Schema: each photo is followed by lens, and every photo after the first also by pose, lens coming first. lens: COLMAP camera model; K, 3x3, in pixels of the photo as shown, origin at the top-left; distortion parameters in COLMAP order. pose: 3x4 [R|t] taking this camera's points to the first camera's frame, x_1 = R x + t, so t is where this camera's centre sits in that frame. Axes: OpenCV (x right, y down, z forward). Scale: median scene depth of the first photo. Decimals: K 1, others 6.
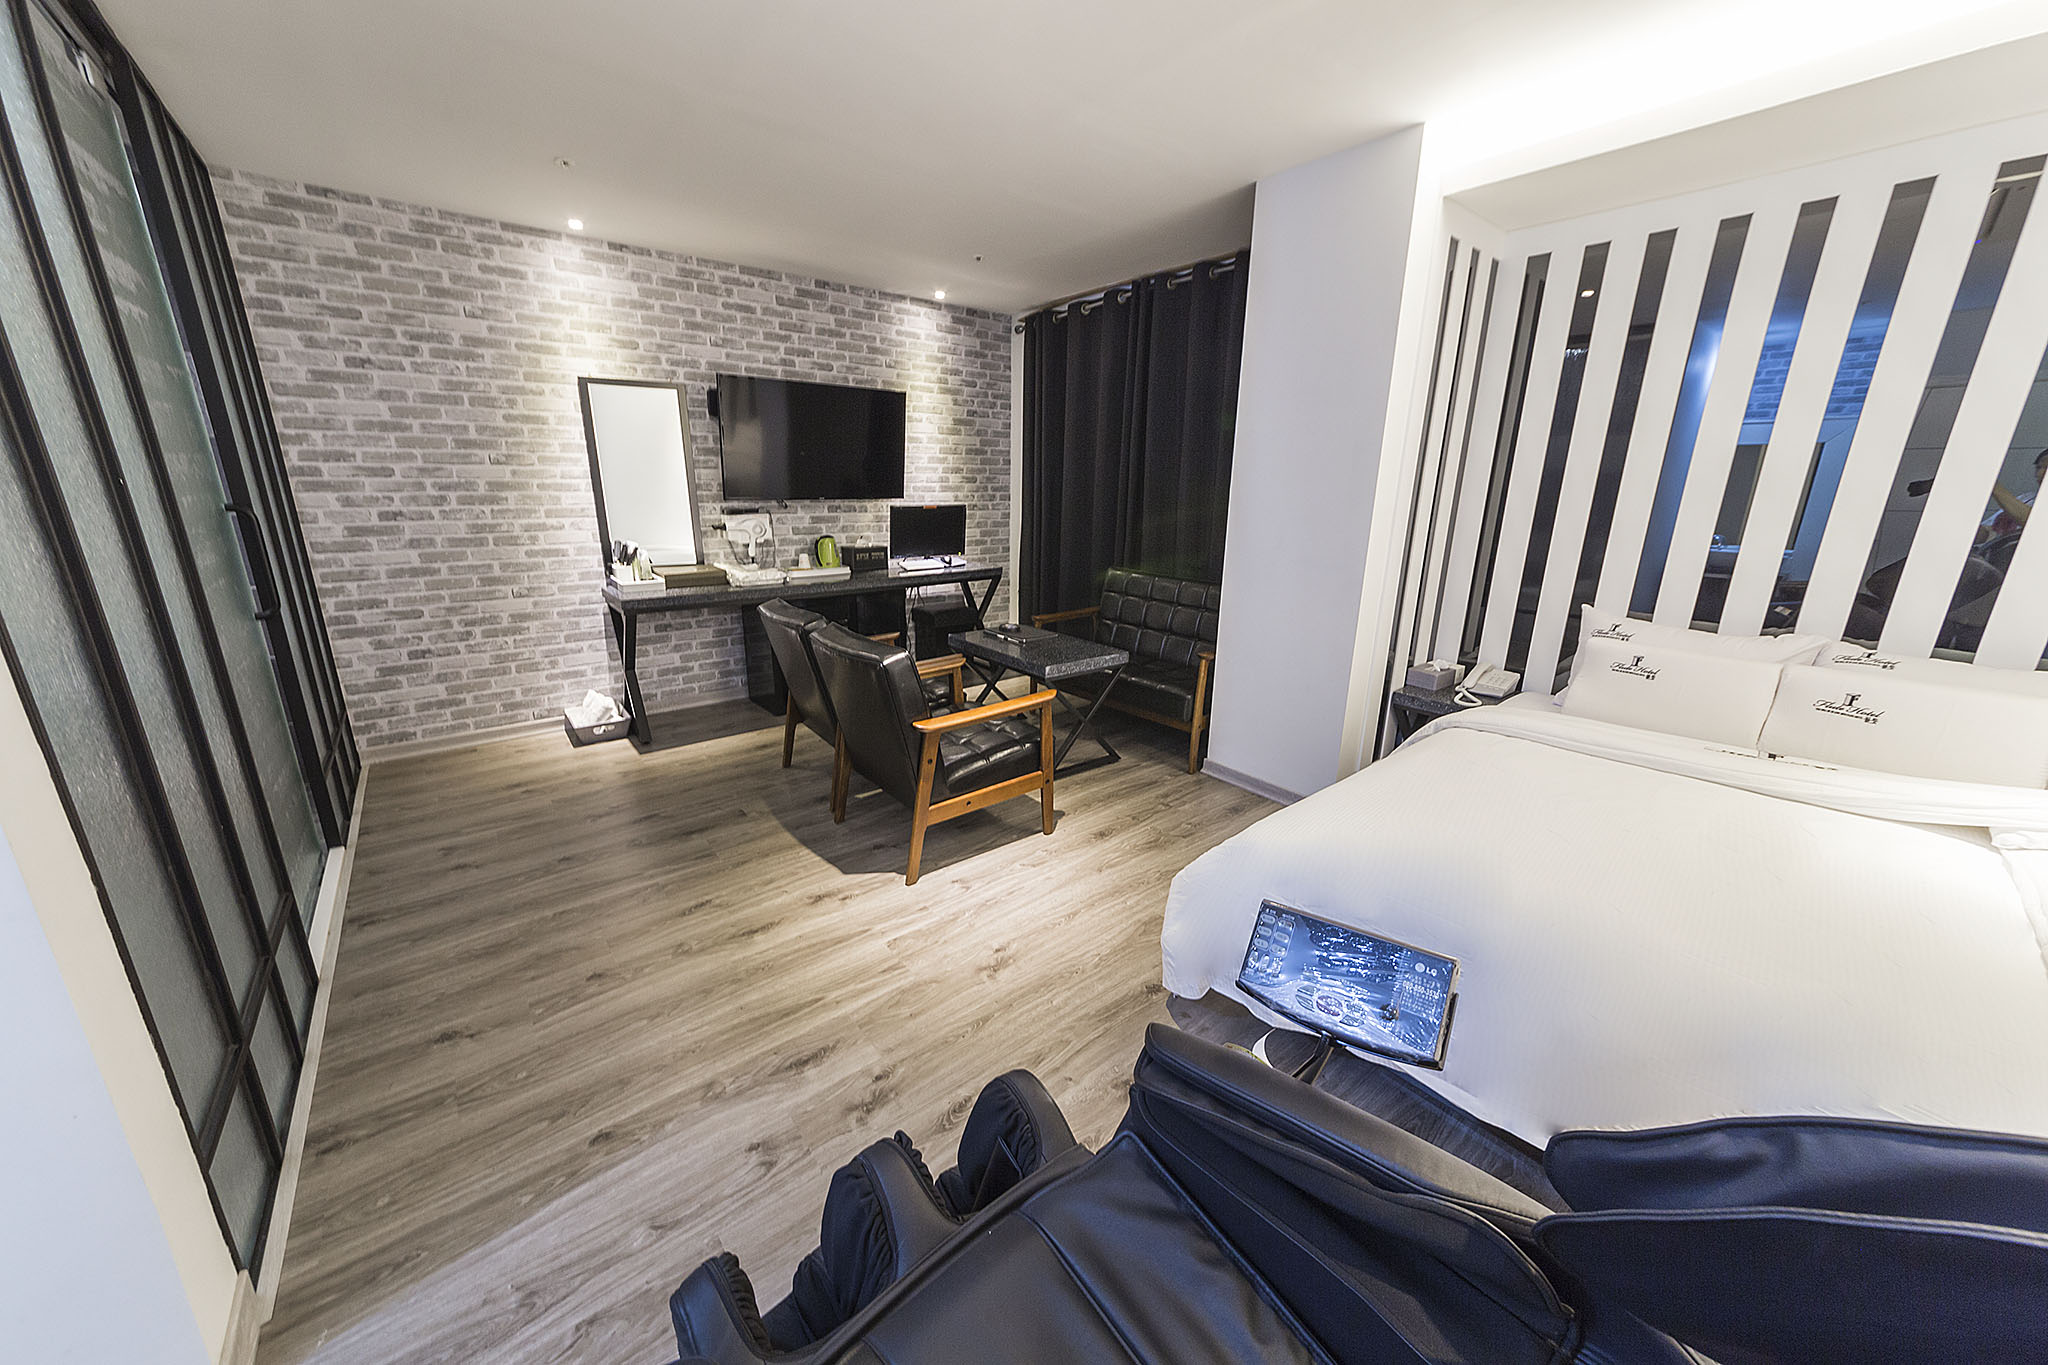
lens RADIAL K [[720.9, 0, 1026.4], [0, 720.9, 675.5], [0, 0, 1]] dist [-0.000756, -0.000009]
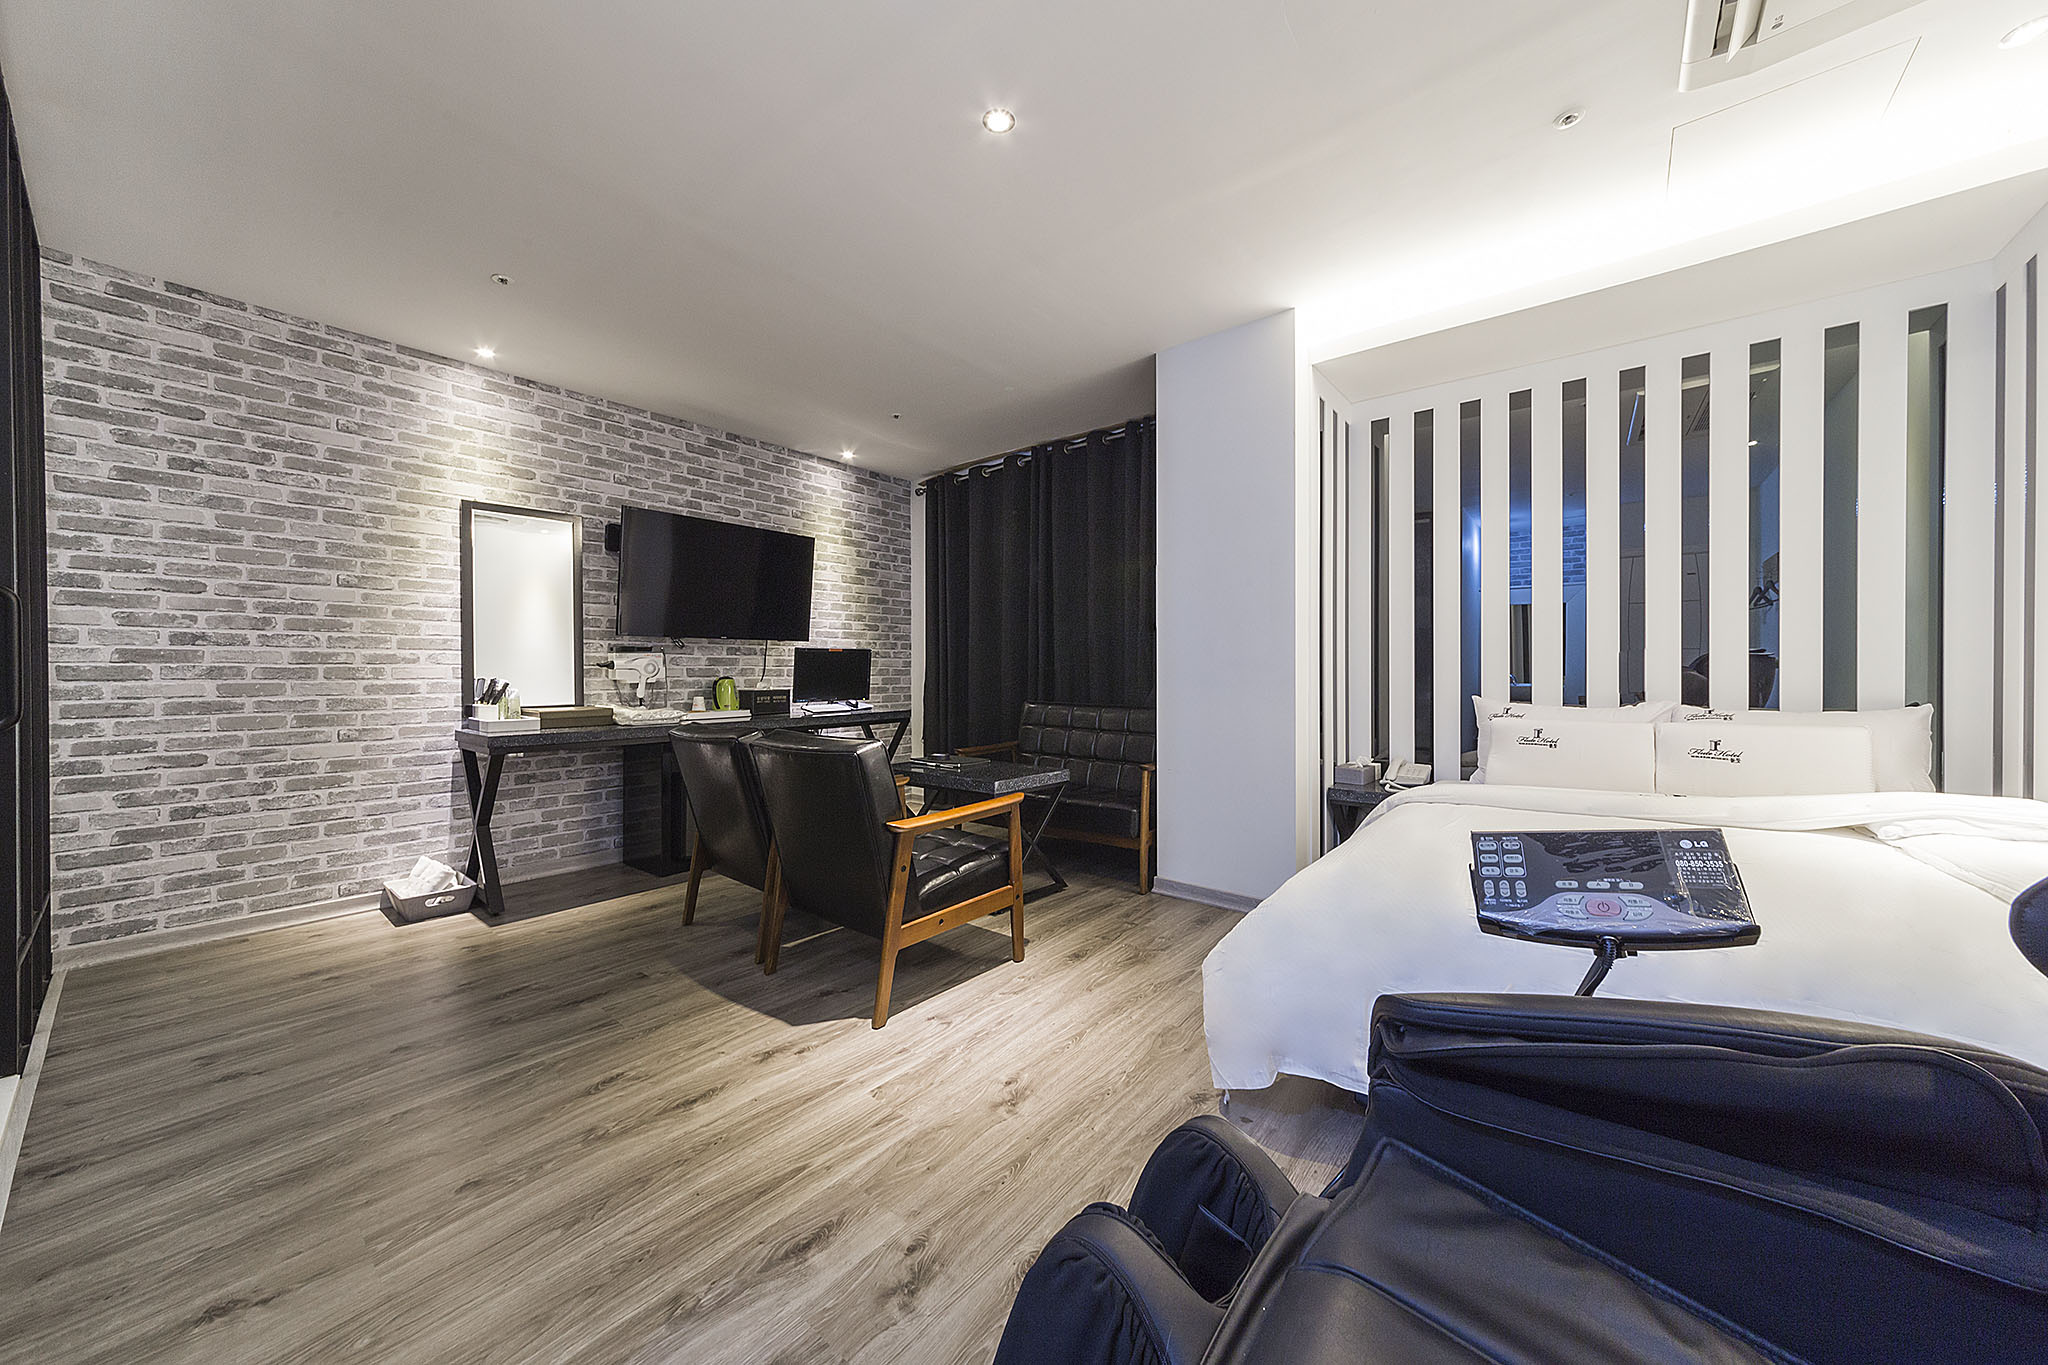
lens RADIAL K [[723.3, 0, 1022.9], [0, 723.3, 679.4], [0, 0, 1]] dist [-0.011878, 0.005629]
pose [[0.978372, -0.016615, 0.206187, -0.123221], [0.069320, 0.965467, -0.251132, 0.092452], [-0.194894, 0.259993, 0.945738, 0.054868]]
